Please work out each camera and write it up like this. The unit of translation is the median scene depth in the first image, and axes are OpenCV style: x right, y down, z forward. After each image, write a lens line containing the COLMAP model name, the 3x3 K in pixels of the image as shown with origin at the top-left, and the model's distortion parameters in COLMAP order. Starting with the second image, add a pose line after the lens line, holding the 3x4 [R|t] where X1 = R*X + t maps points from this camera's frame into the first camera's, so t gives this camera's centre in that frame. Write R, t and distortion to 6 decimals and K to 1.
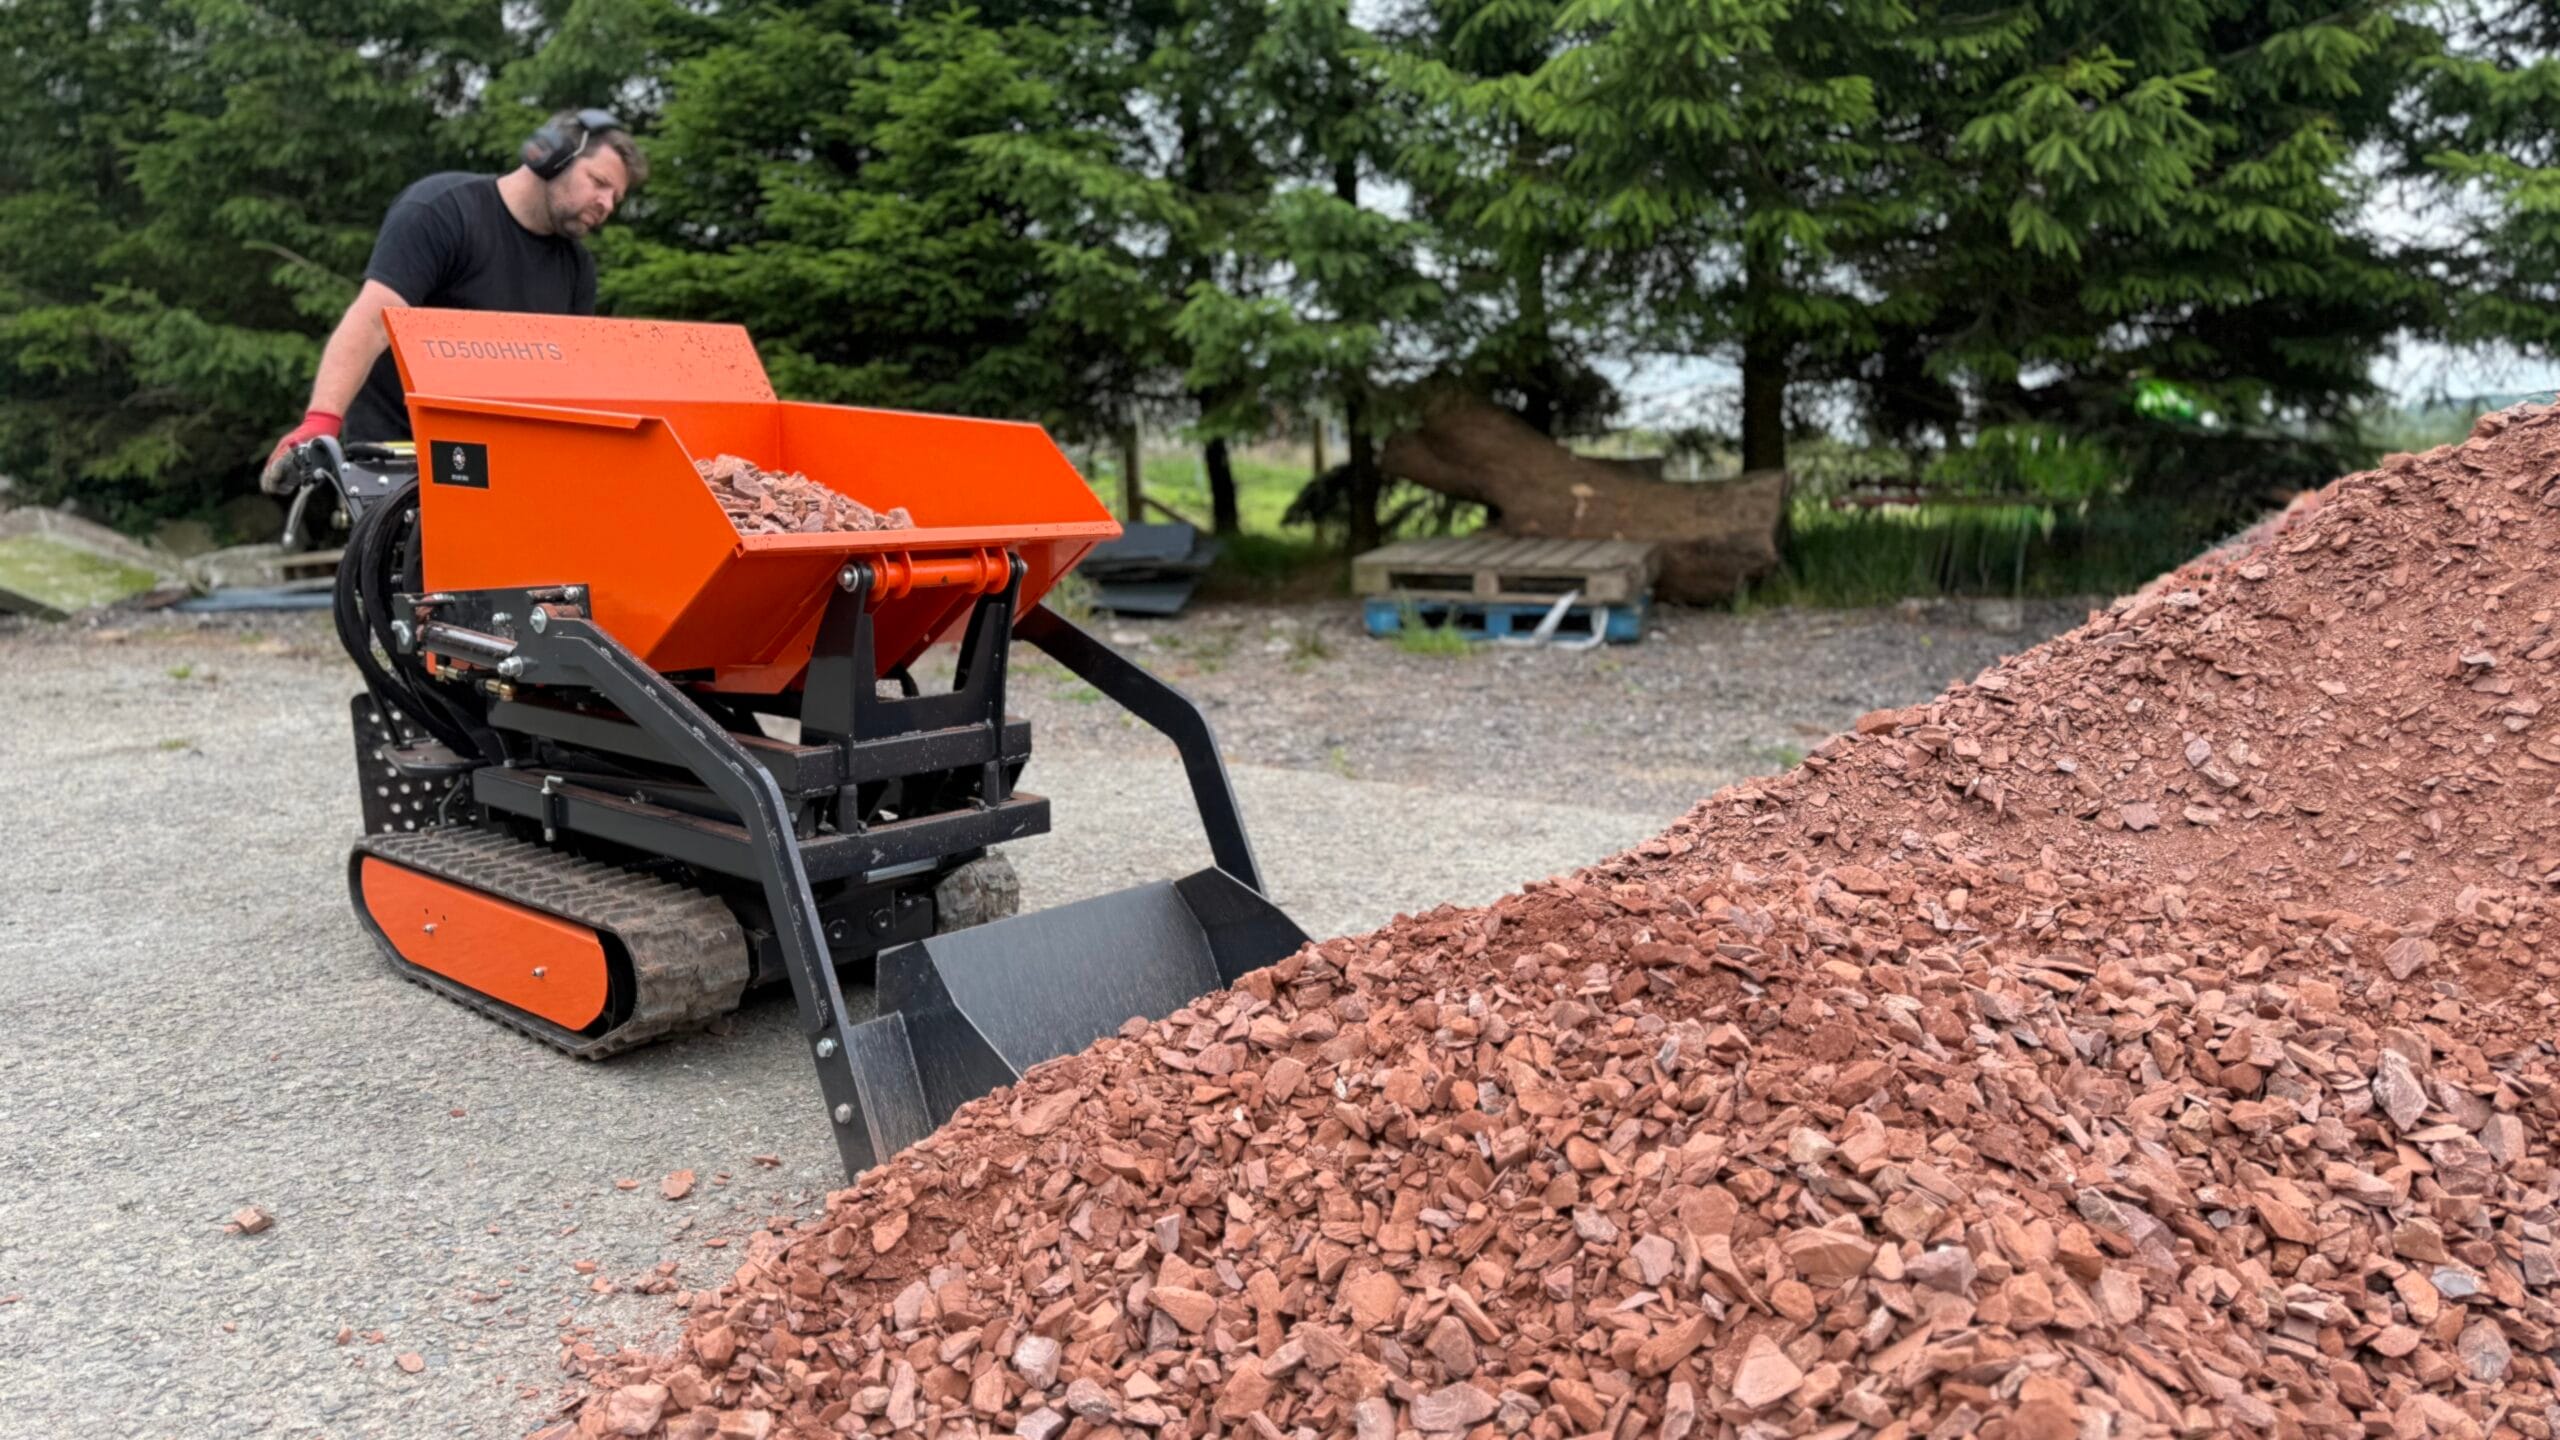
lens RADIAL K [[1808.5, 0, 1305.0], [0, 1808.5, 723.4], [0, 0, 1]] dist [0.016184, -0.033613]
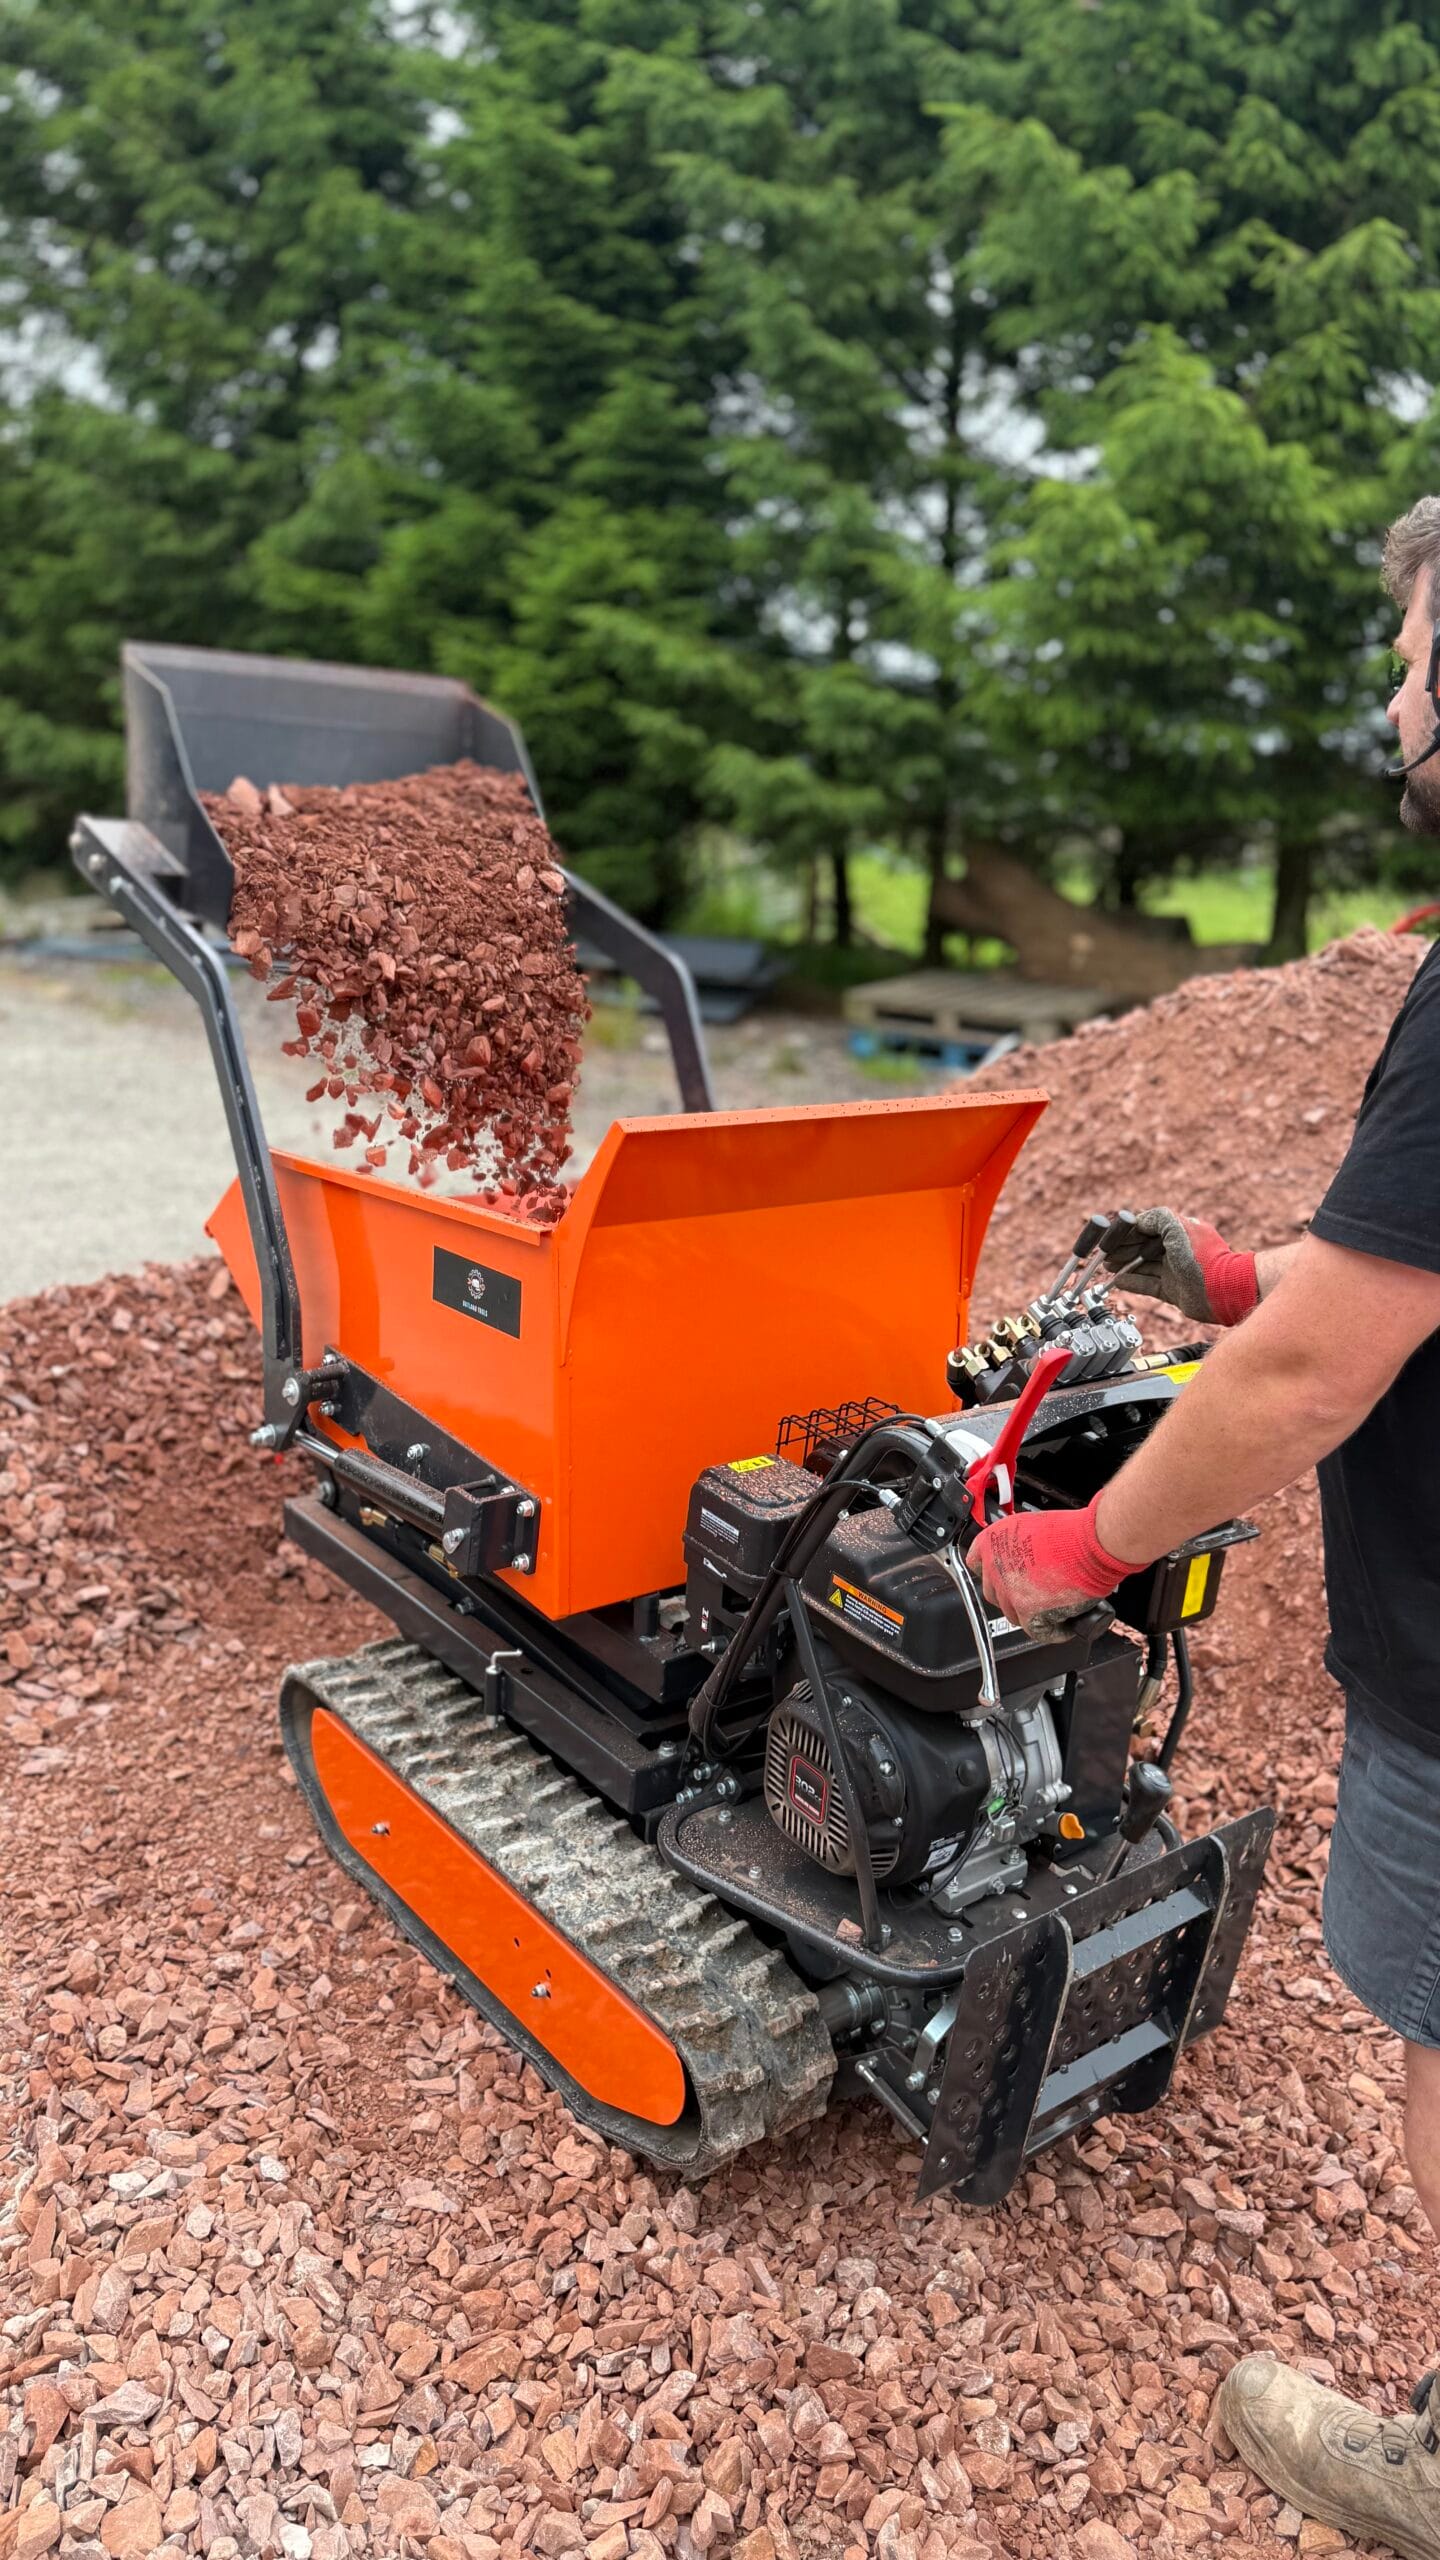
lens RADIAL K [[1808.5, 0, 696.1], [0, 1808.5, 1283.5], [0, 0, 1]] dist [0.016184, -0.033613]
pose [[0.962280, 0.123559, -0.242386, 0.736978], [-0.096333, 0.987946, 0.121170, -0.104324], [0.254436, -0.093249, 0.962584, -0.609189]]
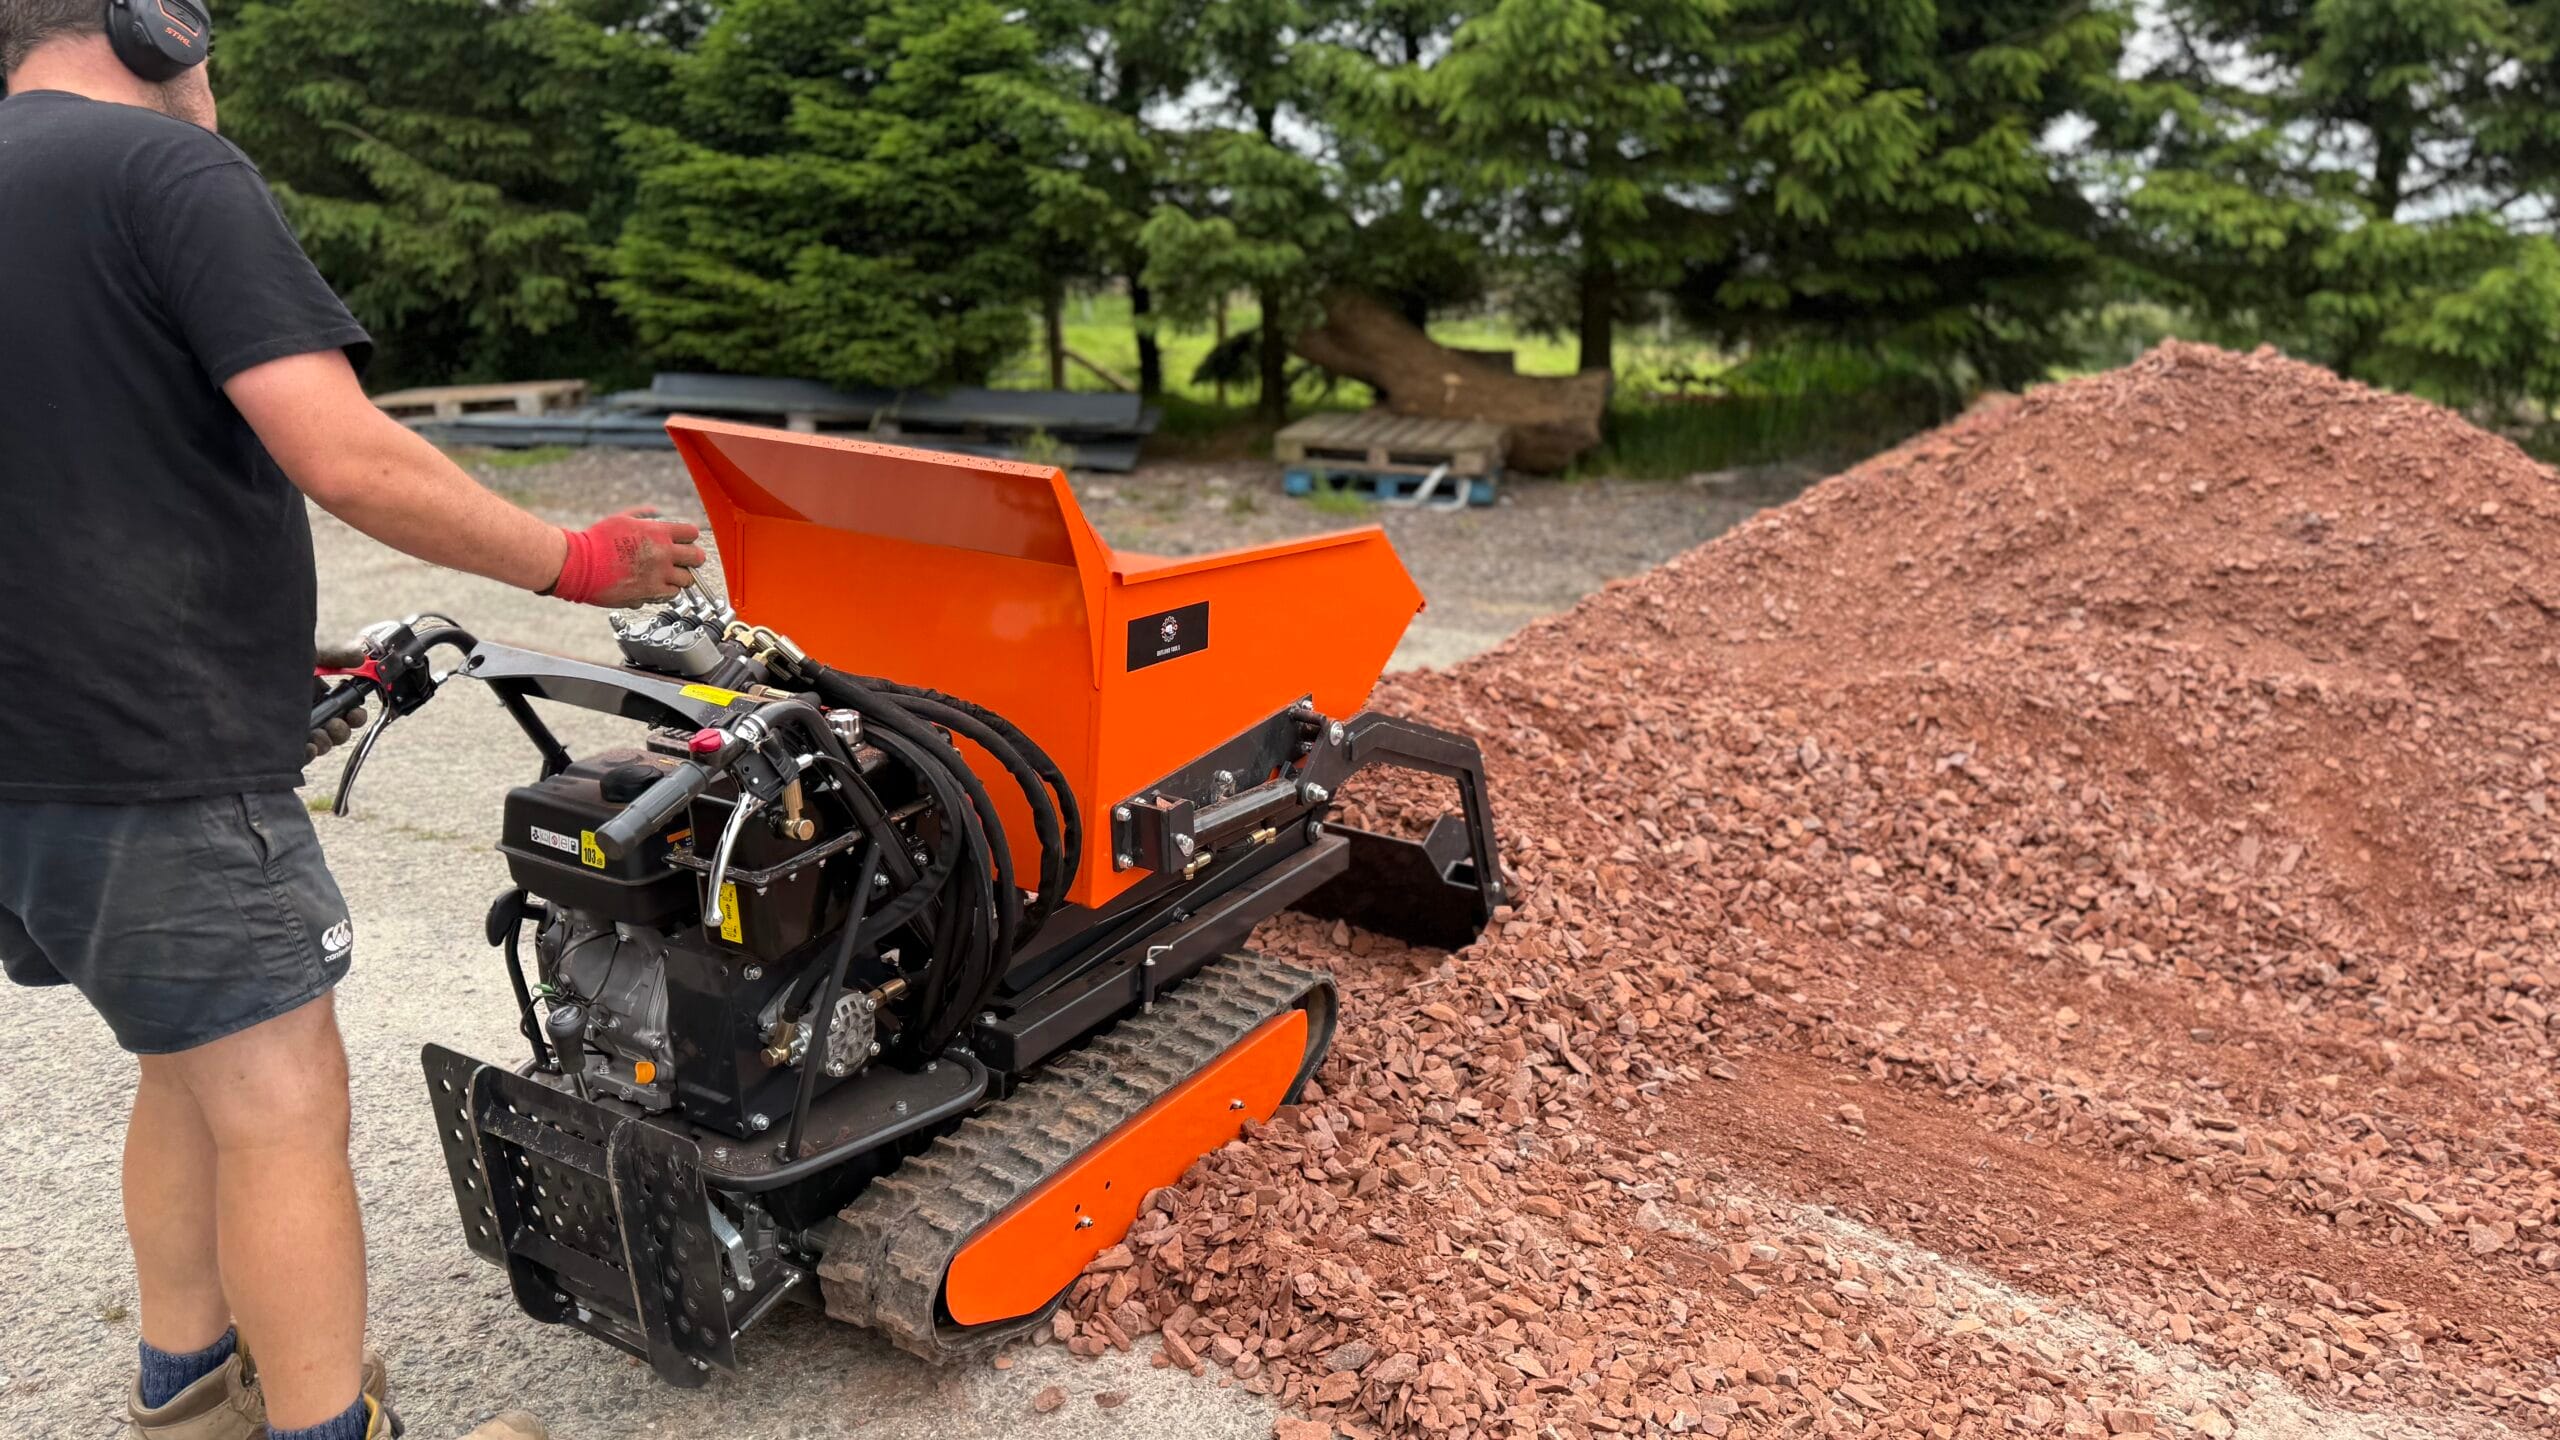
lens RADIAL K [[1808.5, 0, 1275.3], [0, 1808.5, 736.1], [0, 0, 1]] dist [0.016184, -0.033613]
pose [[0.997666, 0.018716, 0.065666, -0.156893], [-0.025381, 0.994443, 0.102167, -0.025444], [-0.063389, -0.103595, 0.992598, -0.871781]]
